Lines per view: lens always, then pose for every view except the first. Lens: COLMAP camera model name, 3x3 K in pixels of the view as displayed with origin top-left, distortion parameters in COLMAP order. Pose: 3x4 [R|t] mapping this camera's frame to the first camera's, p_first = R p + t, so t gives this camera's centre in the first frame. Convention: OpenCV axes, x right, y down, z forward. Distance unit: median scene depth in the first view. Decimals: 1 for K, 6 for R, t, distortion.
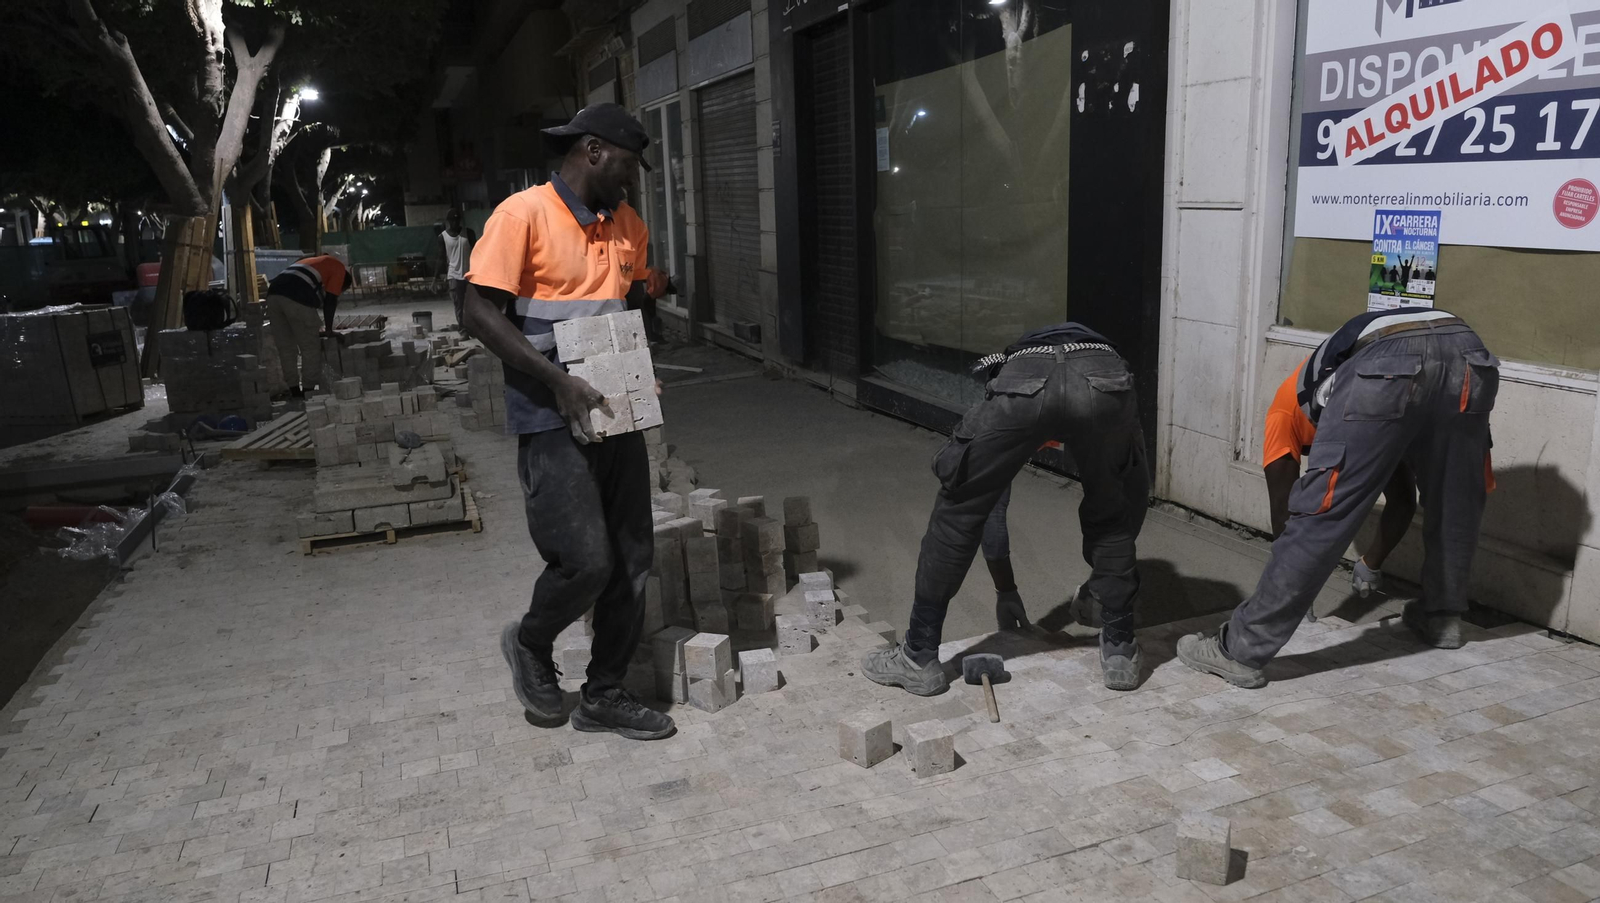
lens RADIAL K [[1134.1, 0, 821.7], [0, 1134.1, 450.3], [0, 0, 1]] dist [-0.009477, 0.003537]
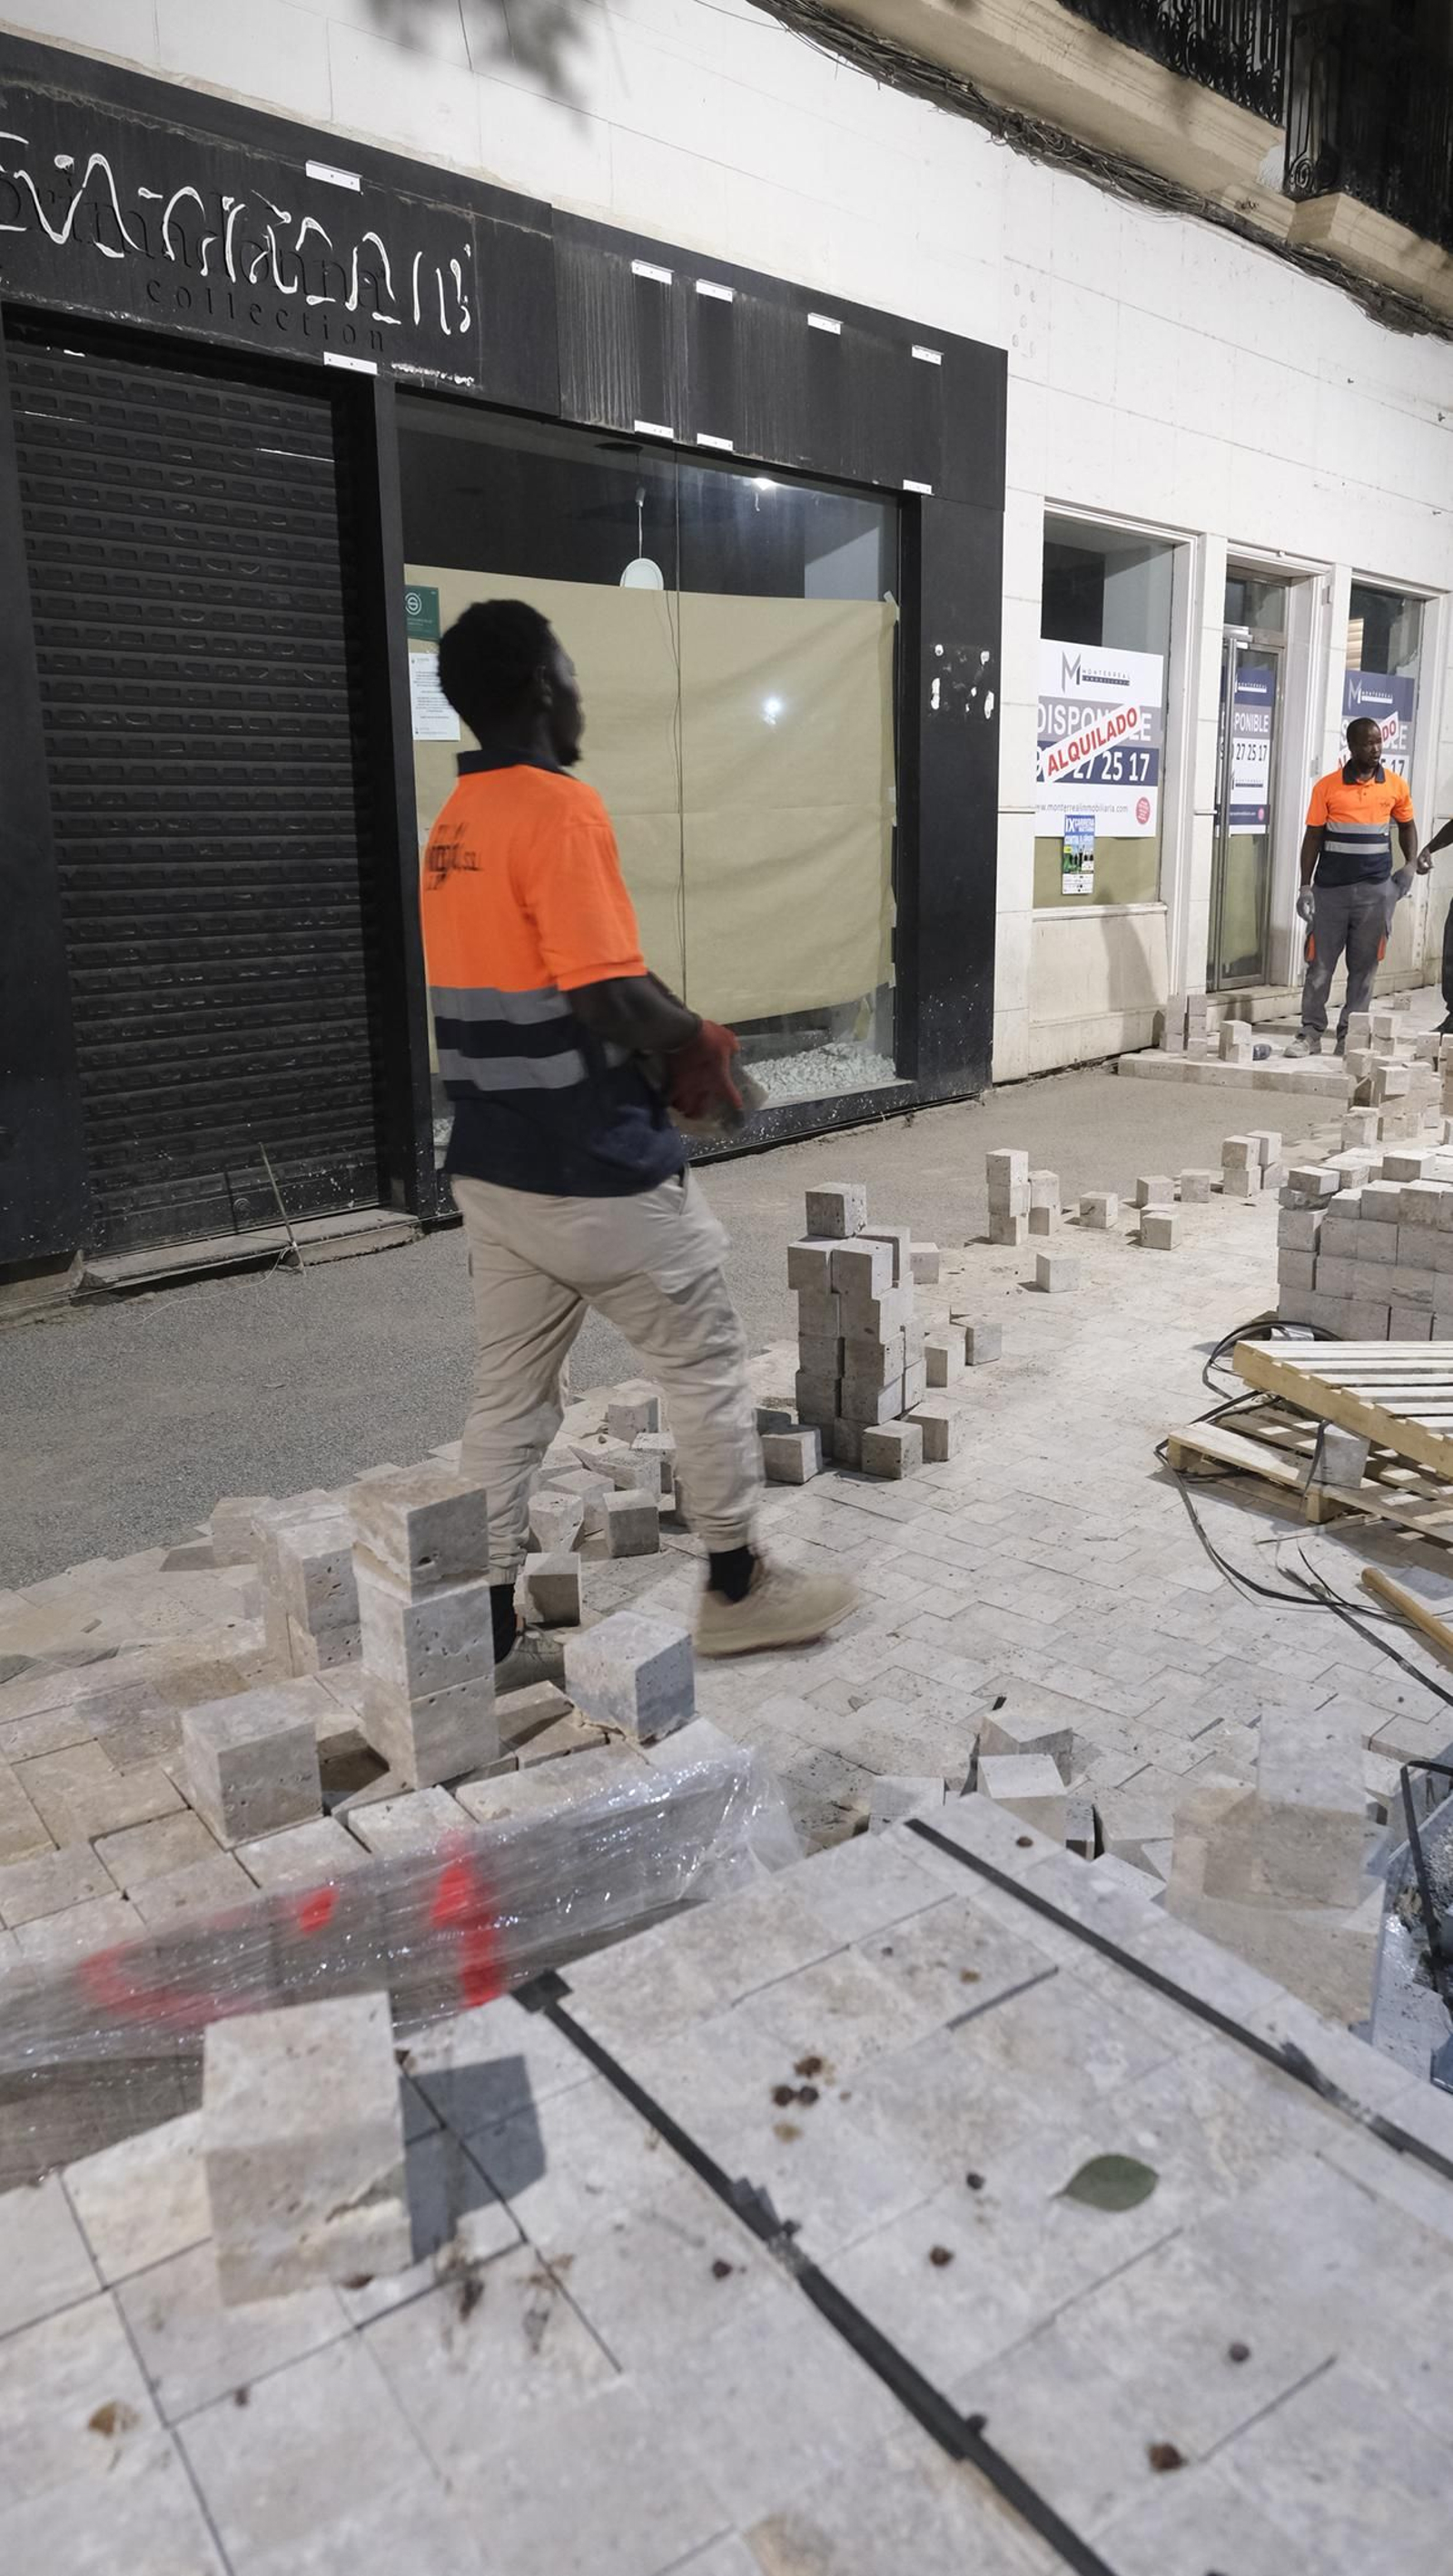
lens RADIAL K [[1751.6, 0, 726.1], [0, 1751.6, 1287.1], [0, 0, 1]] dist [-0.026924, 0.006566]
pose [[-0.433459, -0.184030, 0.882183, -1.453632], [0.230541, 0.923707, 0.305968, -0.458422], [-0.871185, 0.336004, -0.357963, 2.488278]]
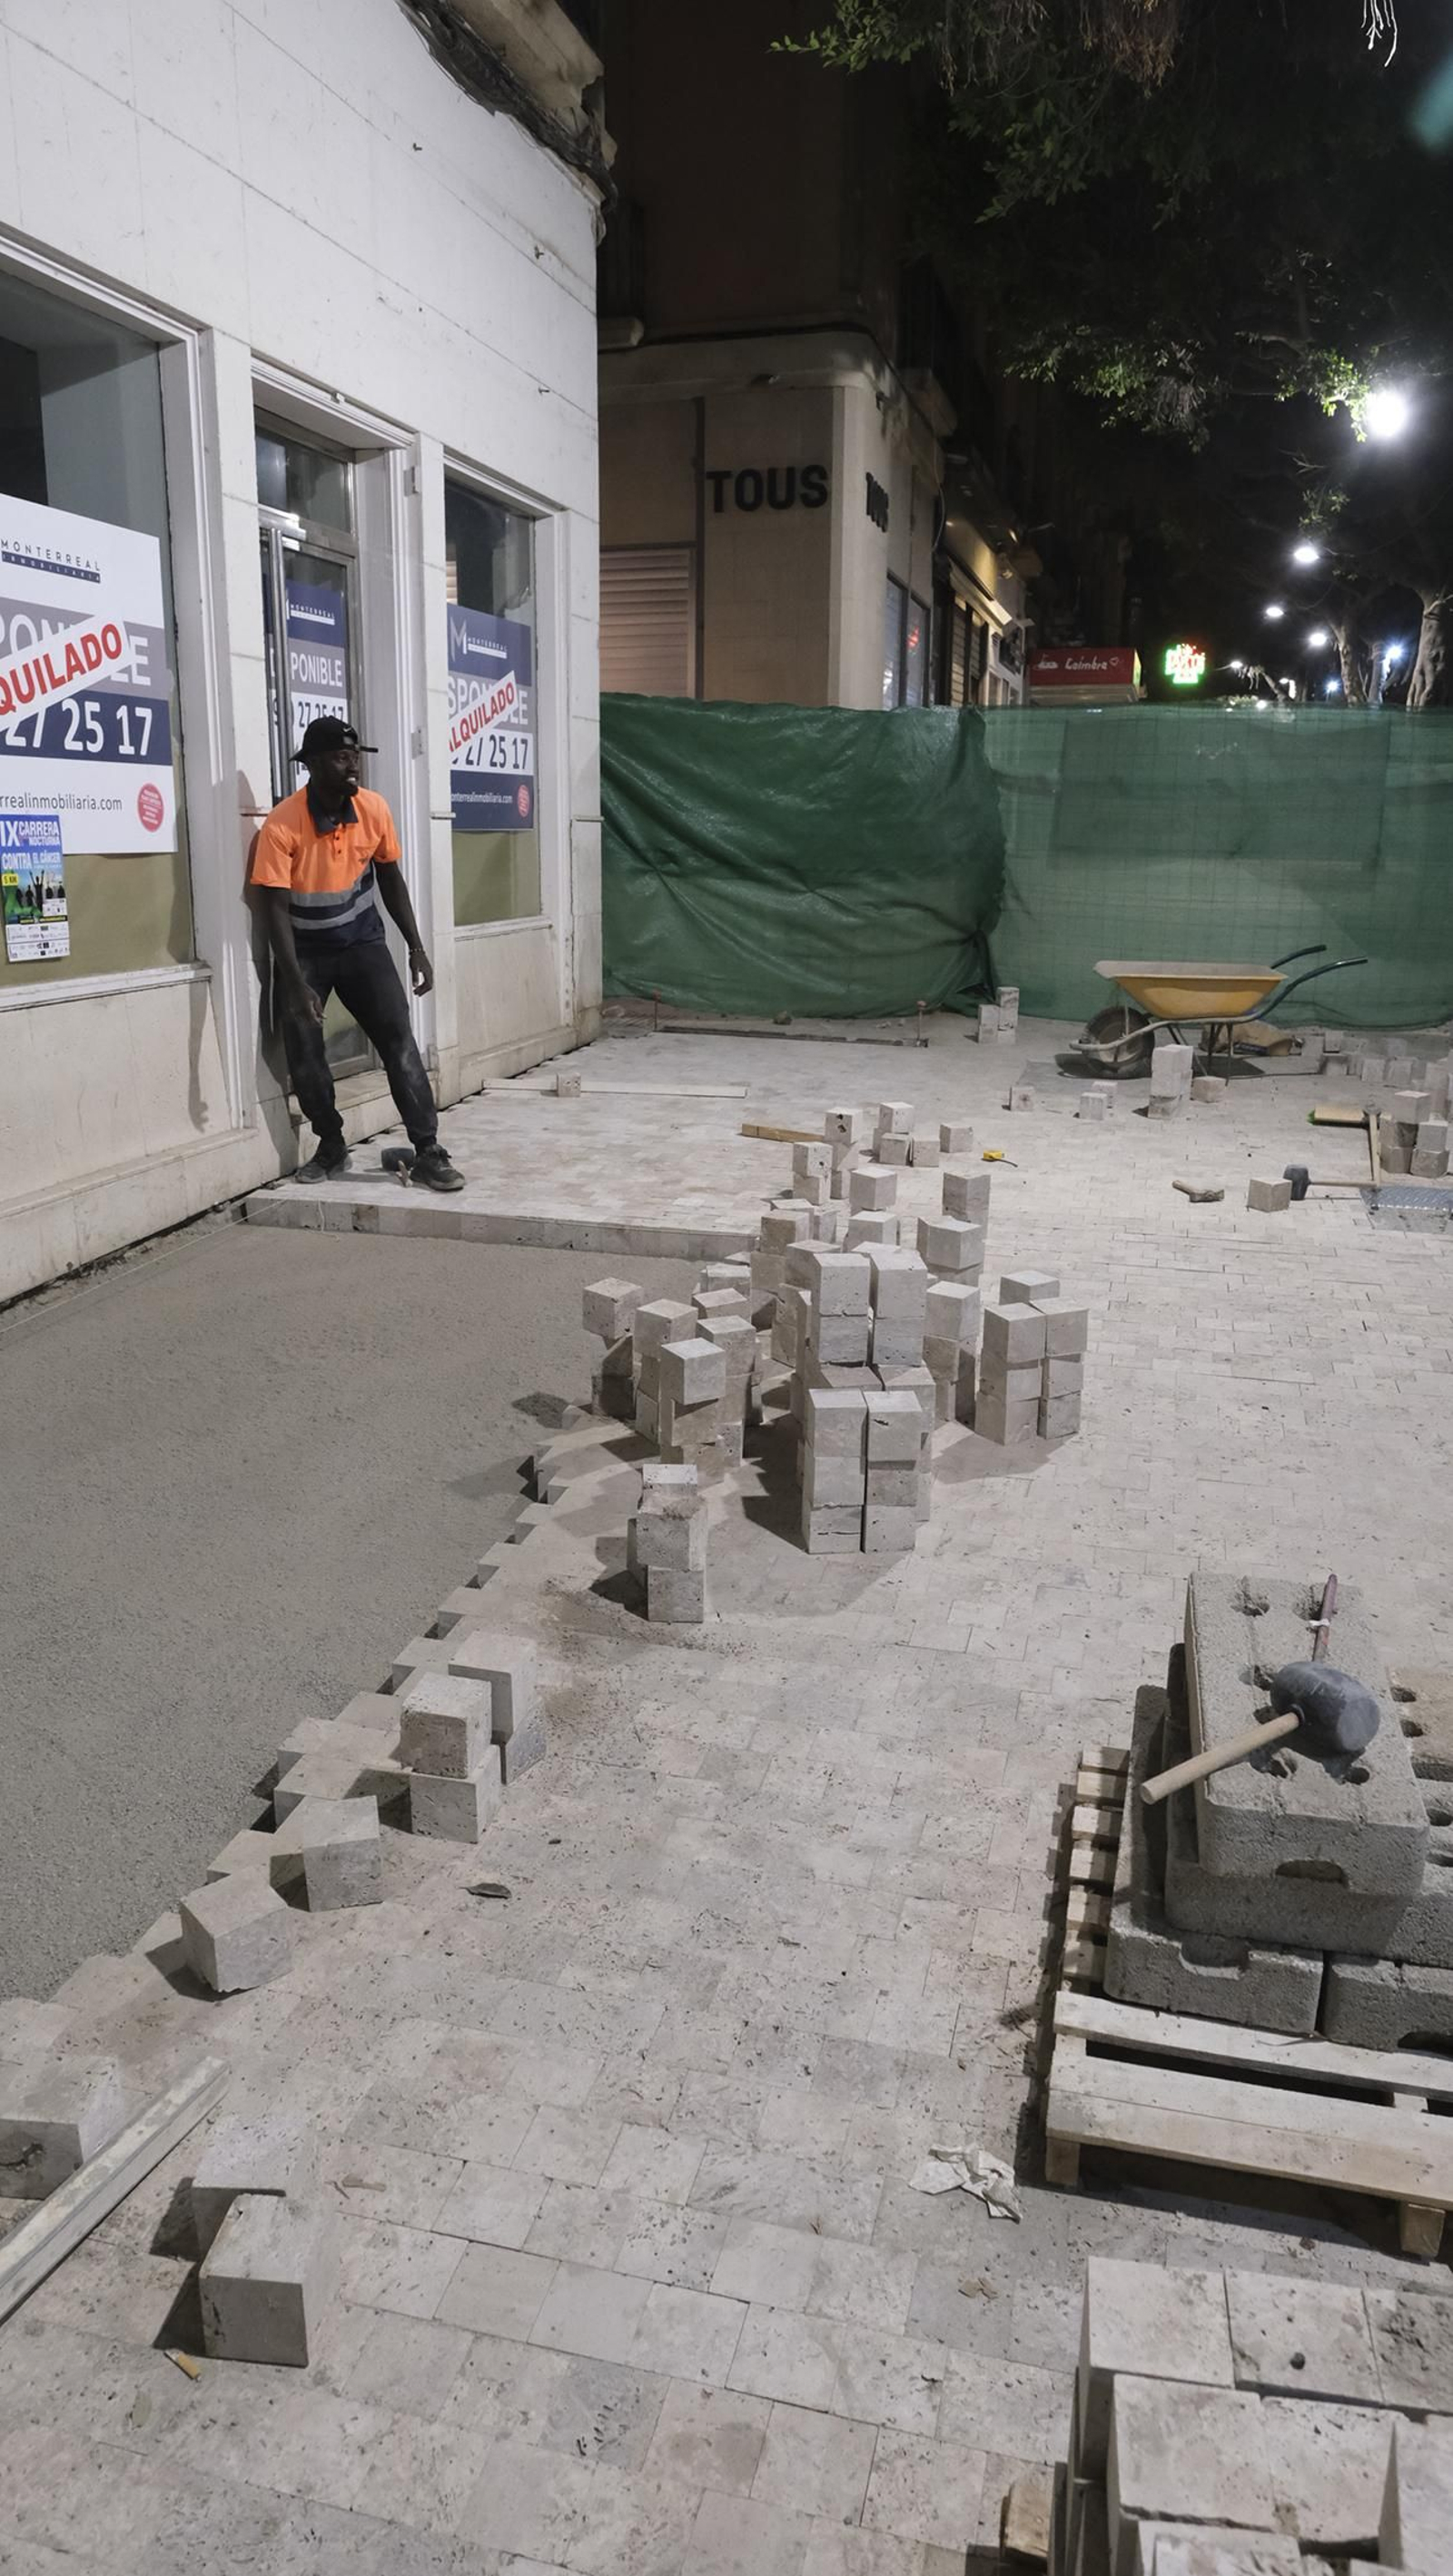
lens RADIAL K [[1739.4, 0, 718.5], [0, 1739.4, 1283.3], [0, 0, 1]] dist [-0.034272, 0.017764]
pose [[-0.818473, -0.121289, 0.561596, -0.628501], [0.148461, 0.899621, 0.410661, -0.351205], [-0.555032, 0.419490, -0.718309, 1.786113]]
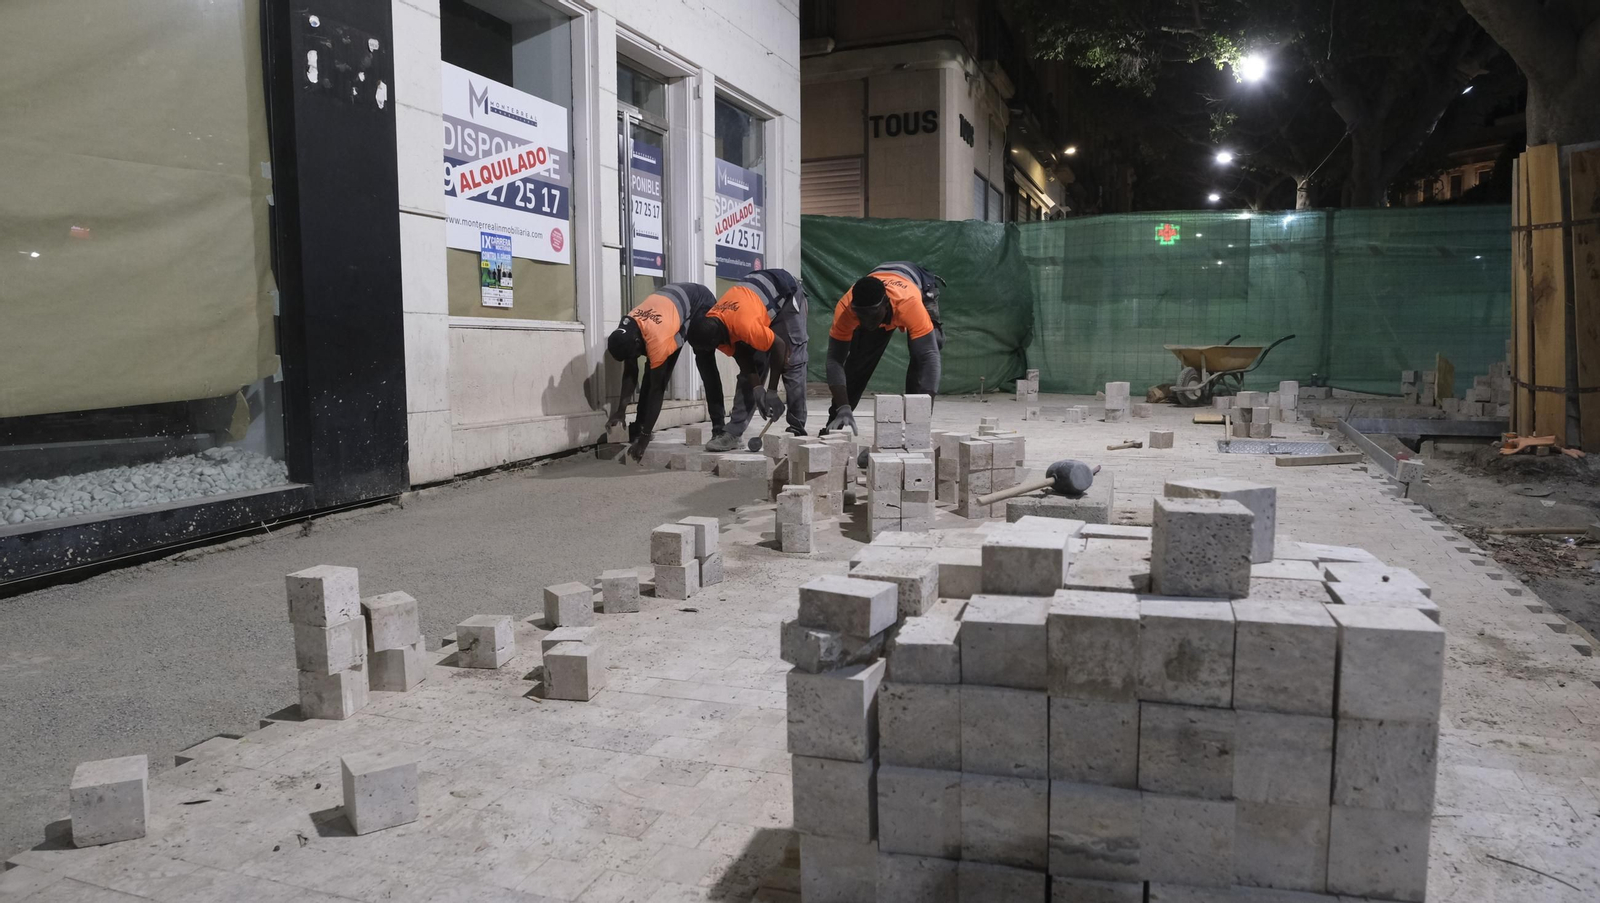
lens RADIAL K [[1080.3, 0, 800.7], [0, 1080.3, 451.7], [0, 0, 1]] dist [-0.034272, 0.017764]
pose [[-0.765063, -0.022460, 0.643564, -0.808519], [0.176066, 0.954016, 0.242600, -0.216456], [-0.619419, 0.298914, -0.725928, 1.964576]]
